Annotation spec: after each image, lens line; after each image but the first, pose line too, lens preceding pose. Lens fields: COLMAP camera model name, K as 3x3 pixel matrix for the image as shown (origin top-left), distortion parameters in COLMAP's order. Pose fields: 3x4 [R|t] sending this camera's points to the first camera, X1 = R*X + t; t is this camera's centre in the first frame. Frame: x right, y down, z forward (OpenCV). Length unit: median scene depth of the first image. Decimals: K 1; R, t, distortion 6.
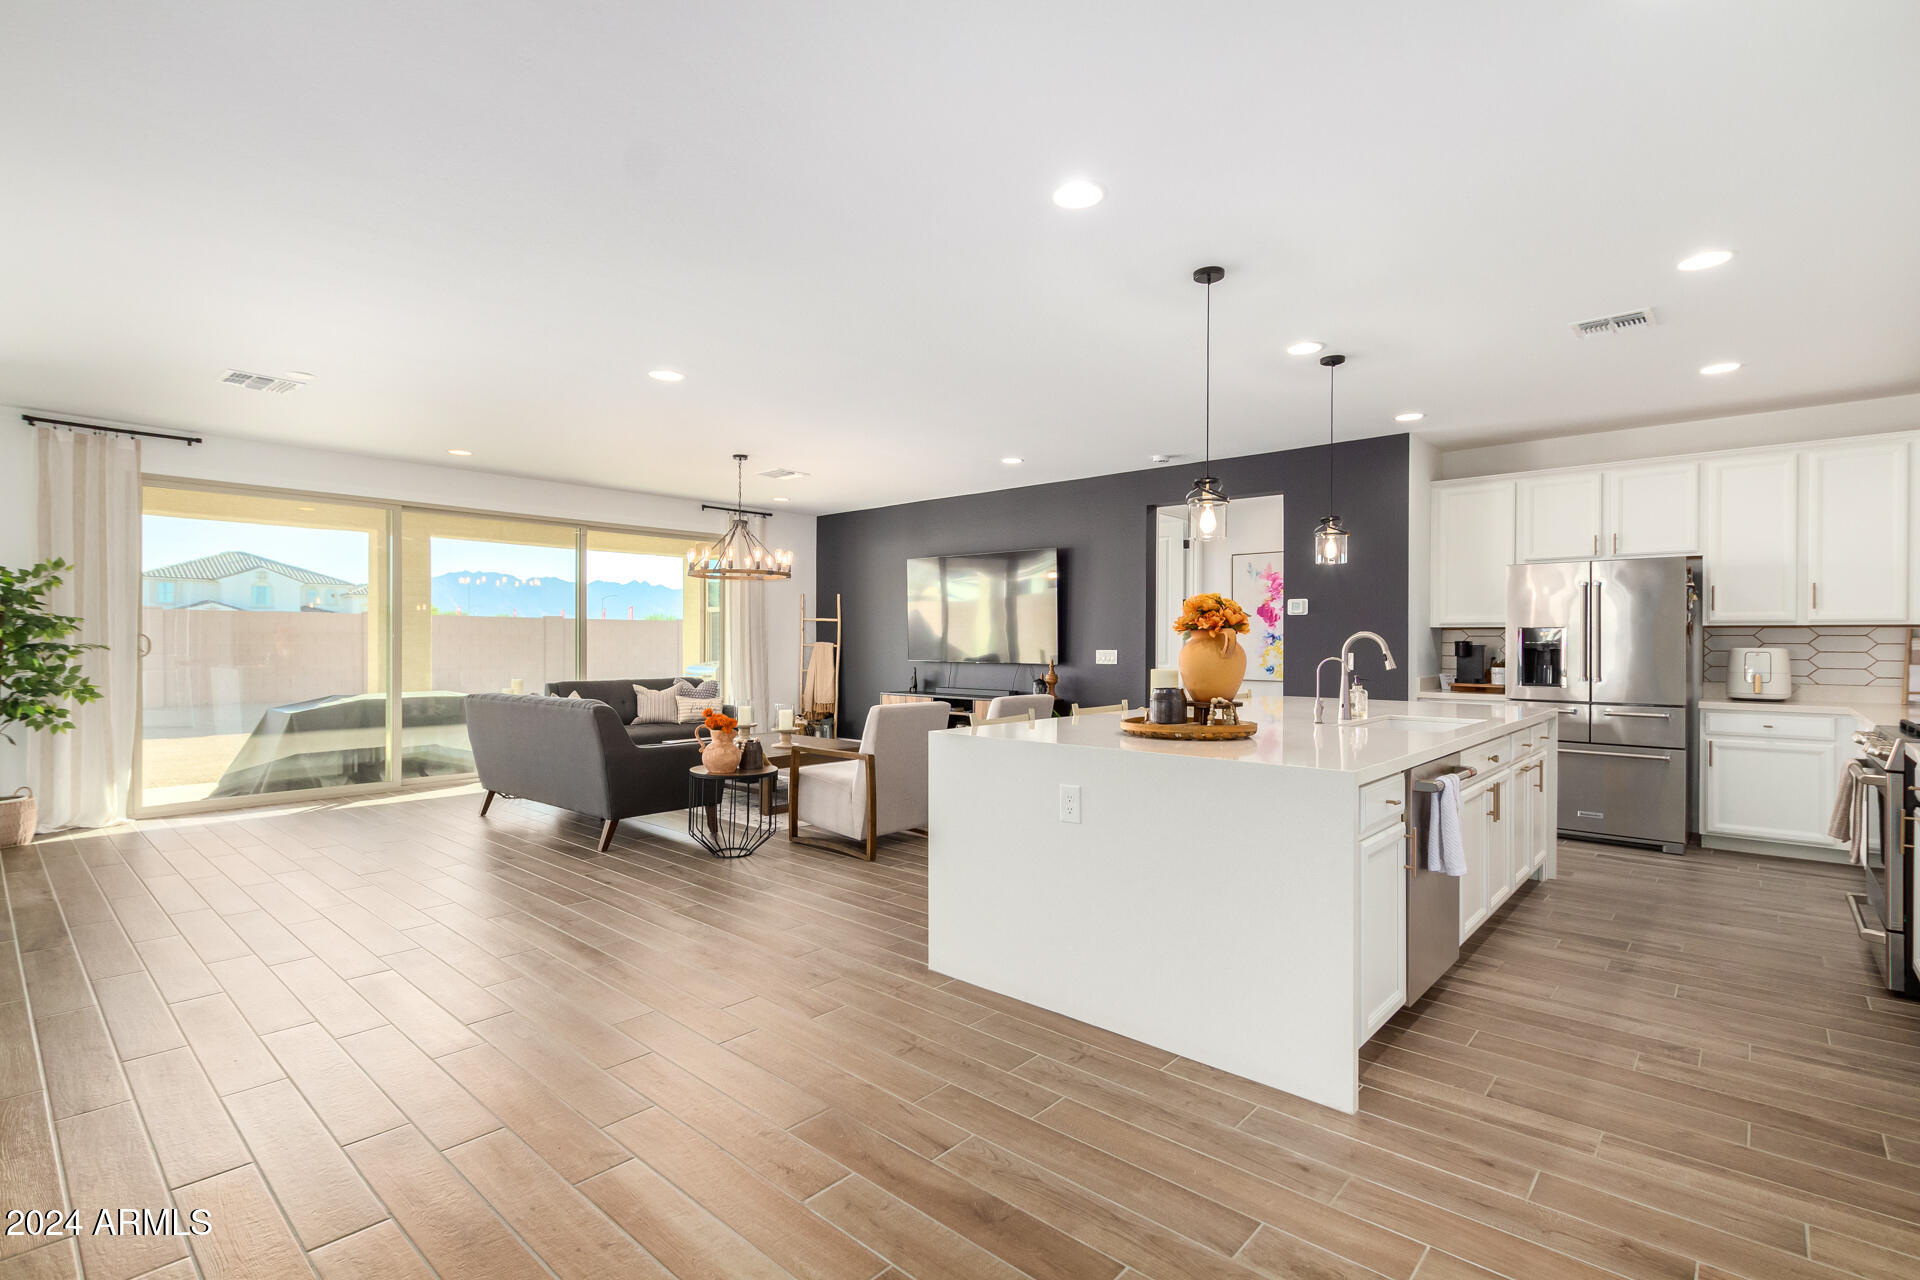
lens RADIAL K [[895.2, 0, 977.9], [0, 895.2, 641.5], [0, 0, 1]] dist [0.001087, 0.000081]
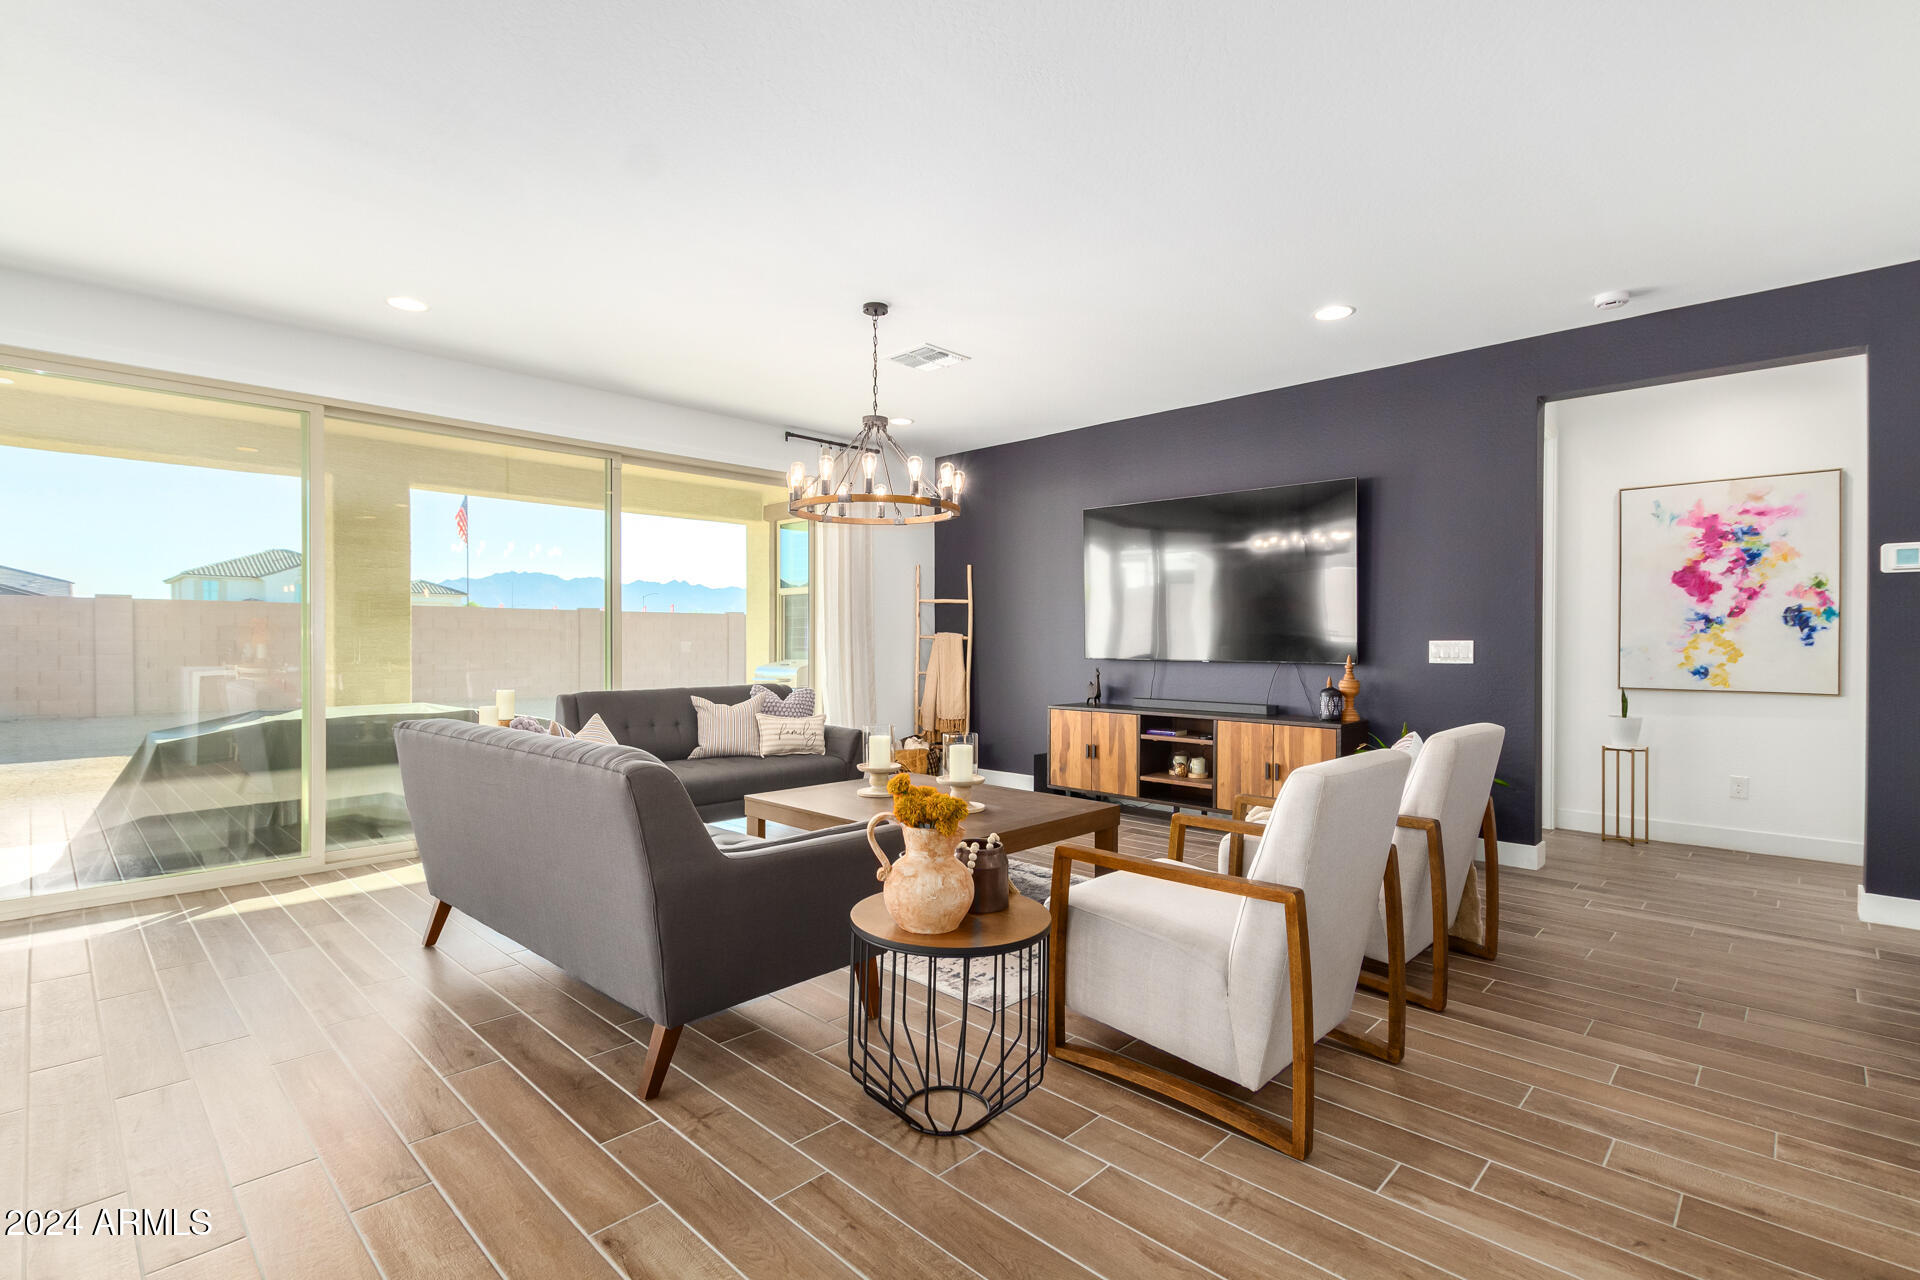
lens RADIAL K [[895.2, 0, 963.4], [0, 895.2, 646.1], [0, 0, 1]] dist [0.001087, 0.000081]
pose [[0.998596, -0.002414, -0.052924, -0.154546], [0.002798, 0.999970, 0.007190, 0.007867], [0.052905, -0.007328, 0.998573, 0.365217]]
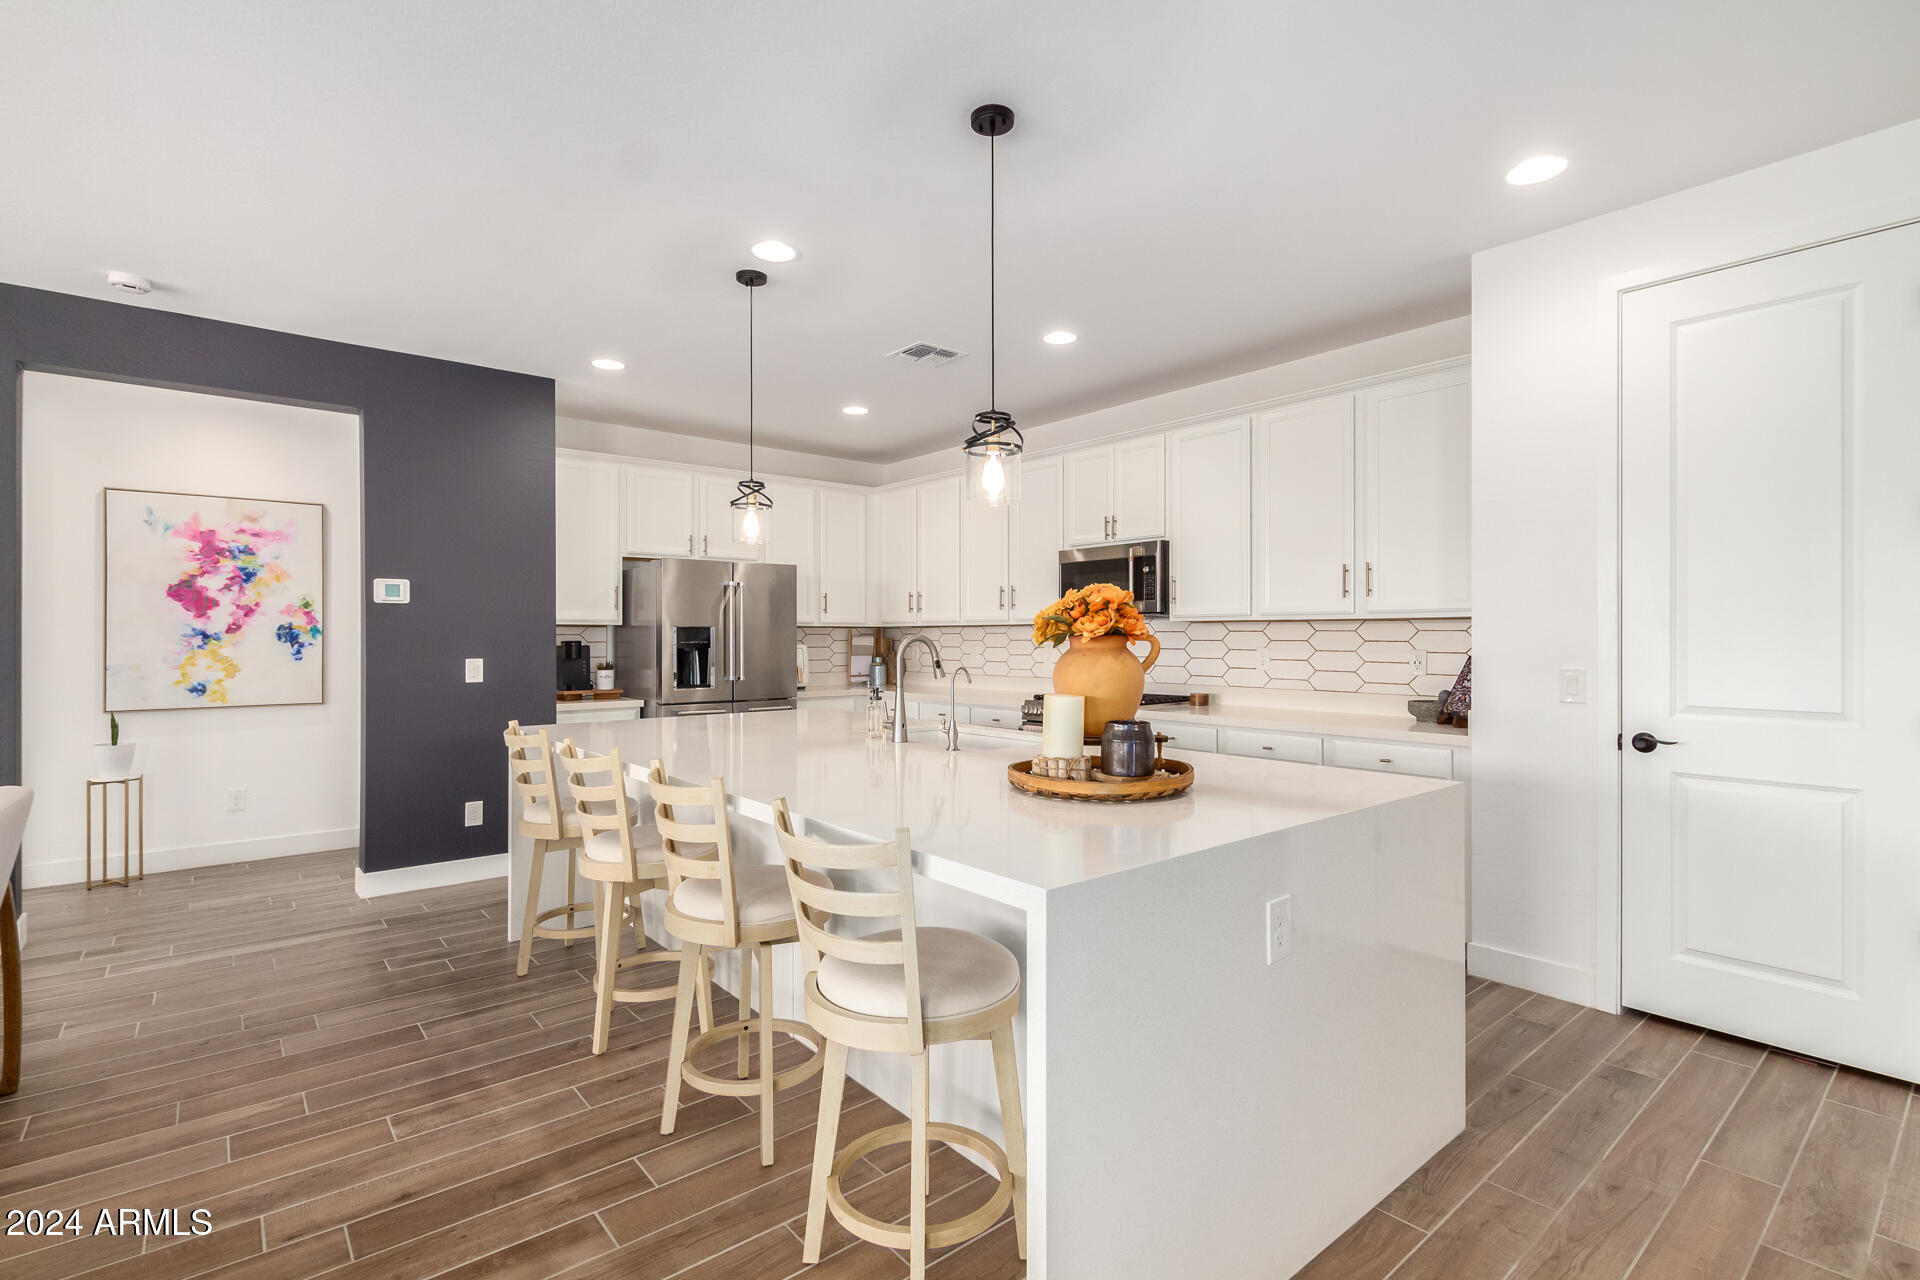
lens RADIAL K [[895.2, 0, 958.6], [0, 895.2, 640.0], [0, 0, 1]] dist [0.001087, 0.000081]
pose [[0.163921, -0.010832, 0.986414, -0.191582], [0.000212, 0.999940, 0.010946, -0.008513], [-0.986474, -0.001585, 0.163913, 0.406734]]
